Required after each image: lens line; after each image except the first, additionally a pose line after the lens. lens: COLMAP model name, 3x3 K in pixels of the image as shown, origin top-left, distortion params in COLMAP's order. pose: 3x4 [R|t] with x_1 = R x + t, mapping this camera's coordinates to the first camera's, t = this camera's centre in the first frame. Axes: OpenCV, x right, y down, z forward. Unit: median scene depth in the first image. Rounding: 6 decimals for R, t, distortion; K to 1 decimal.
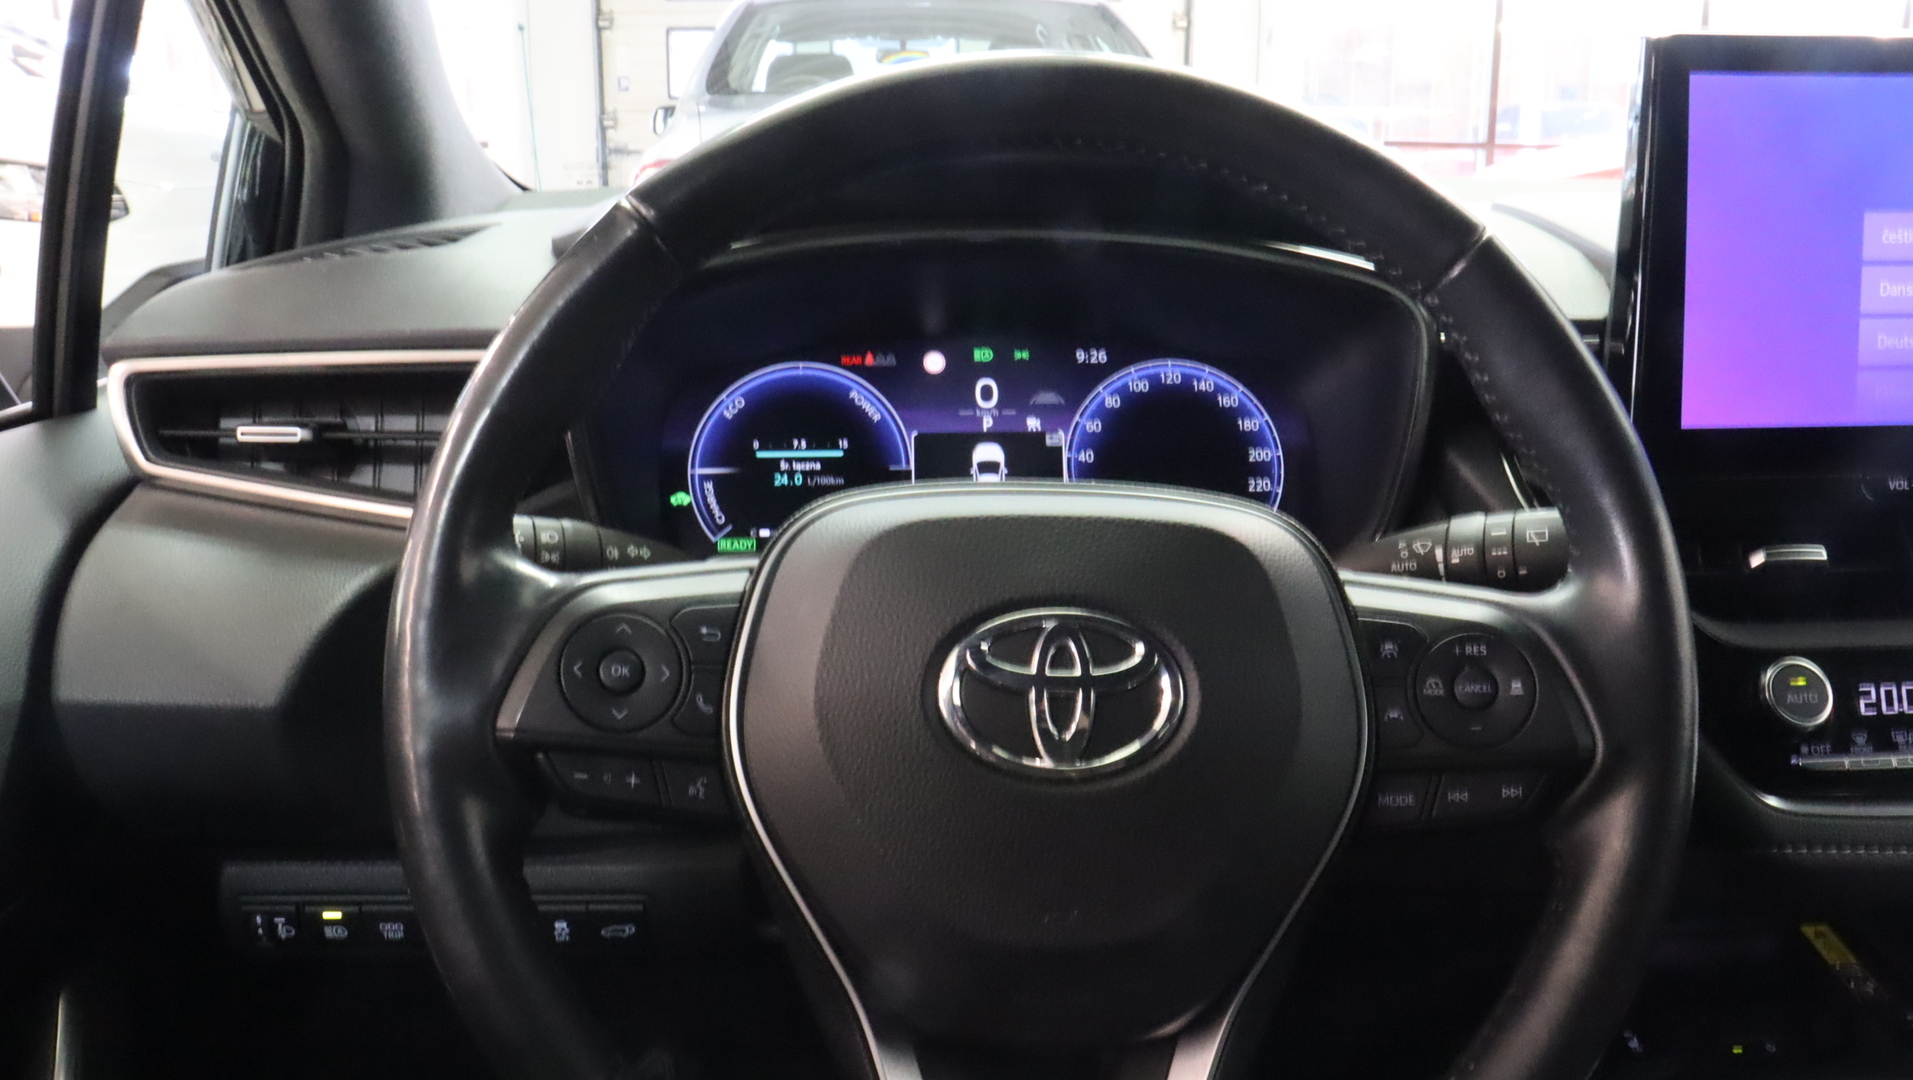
lens RADIAL K [[1659.5, 0, 956.5], [0, 1659.5, 540.0], [0, 0, 1]] dist [-0.207539, -0.000413]
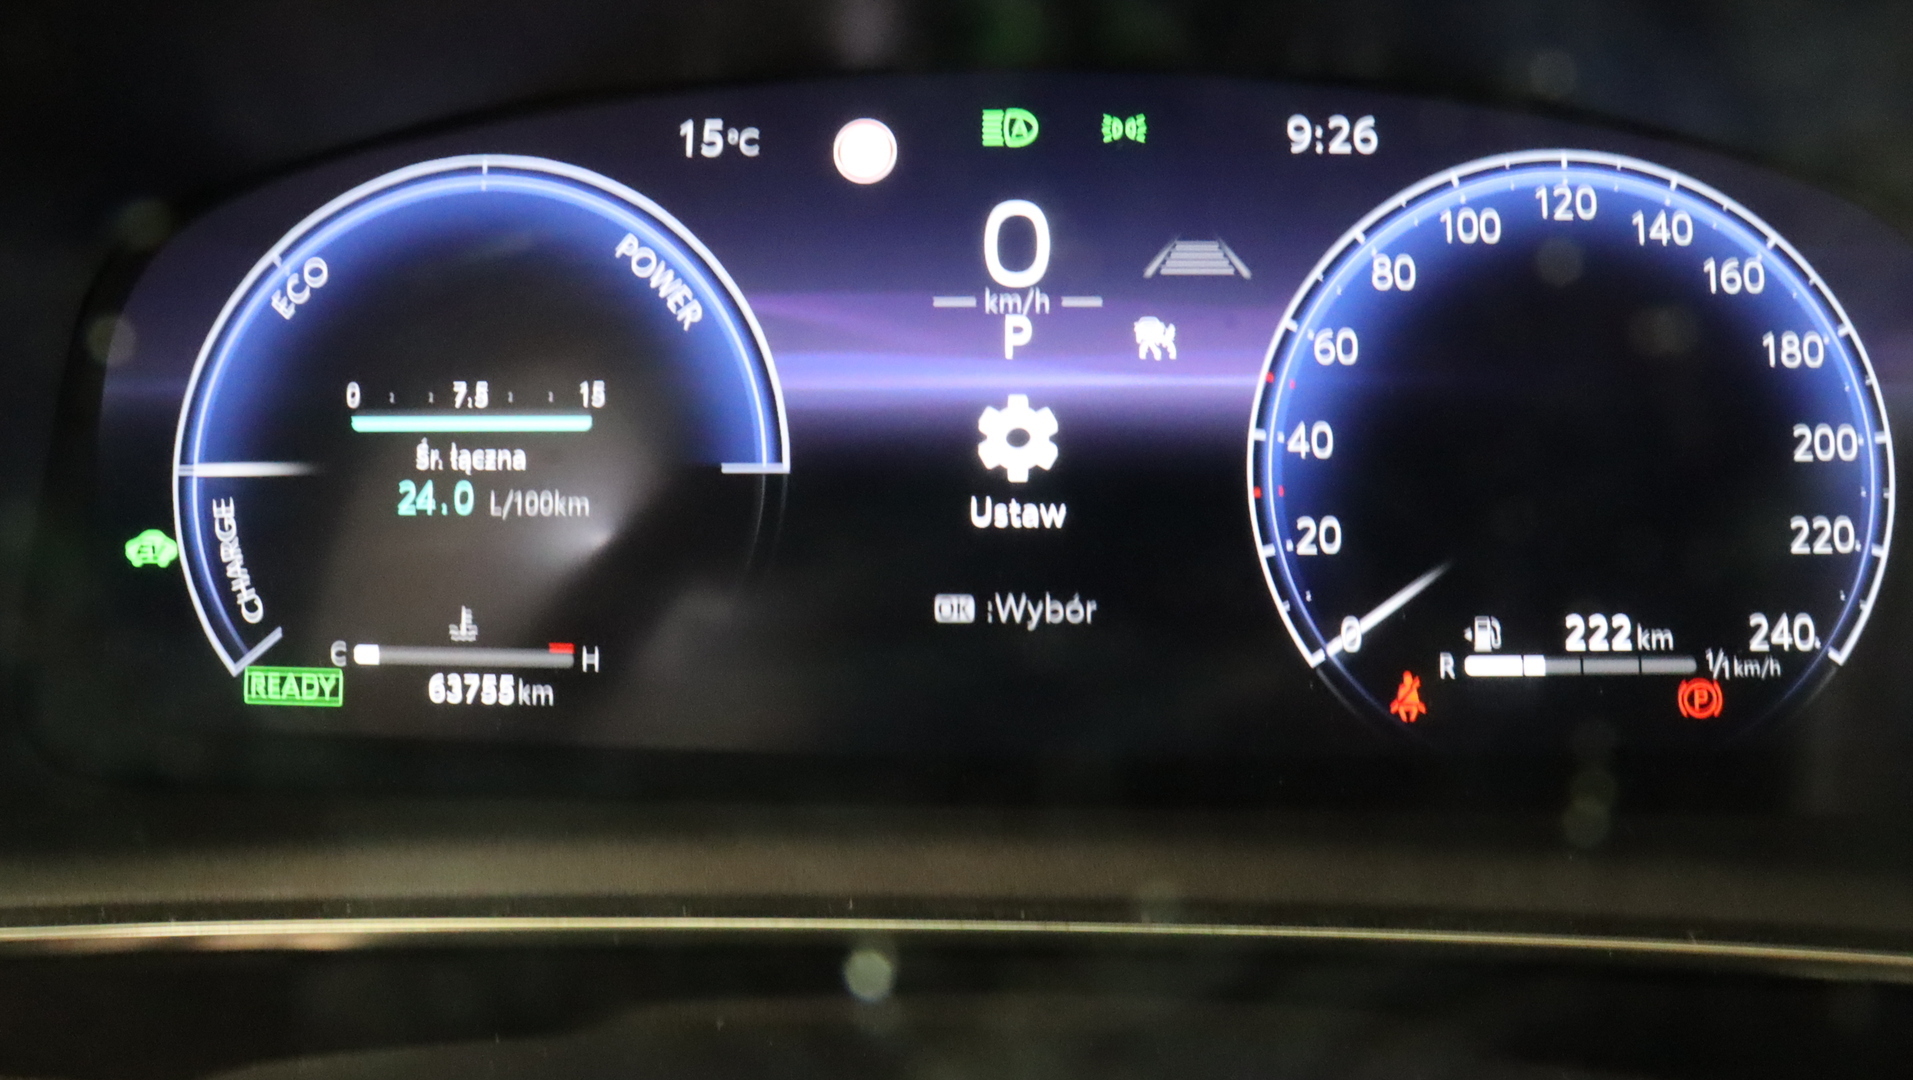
lens RADIAL K [[1915.6, 0, 956.5], [0, 1915.6, 540.0], [0, 0, 1]] dist [-0.295909, 0.301865]
pose [[0.999340, 0.033154, -0.014834, 0.013716], [-0.035259, 0.983586, -0.176961, 0.038621], [0.008724, 0.177368, 0.984106, 0.631548]]
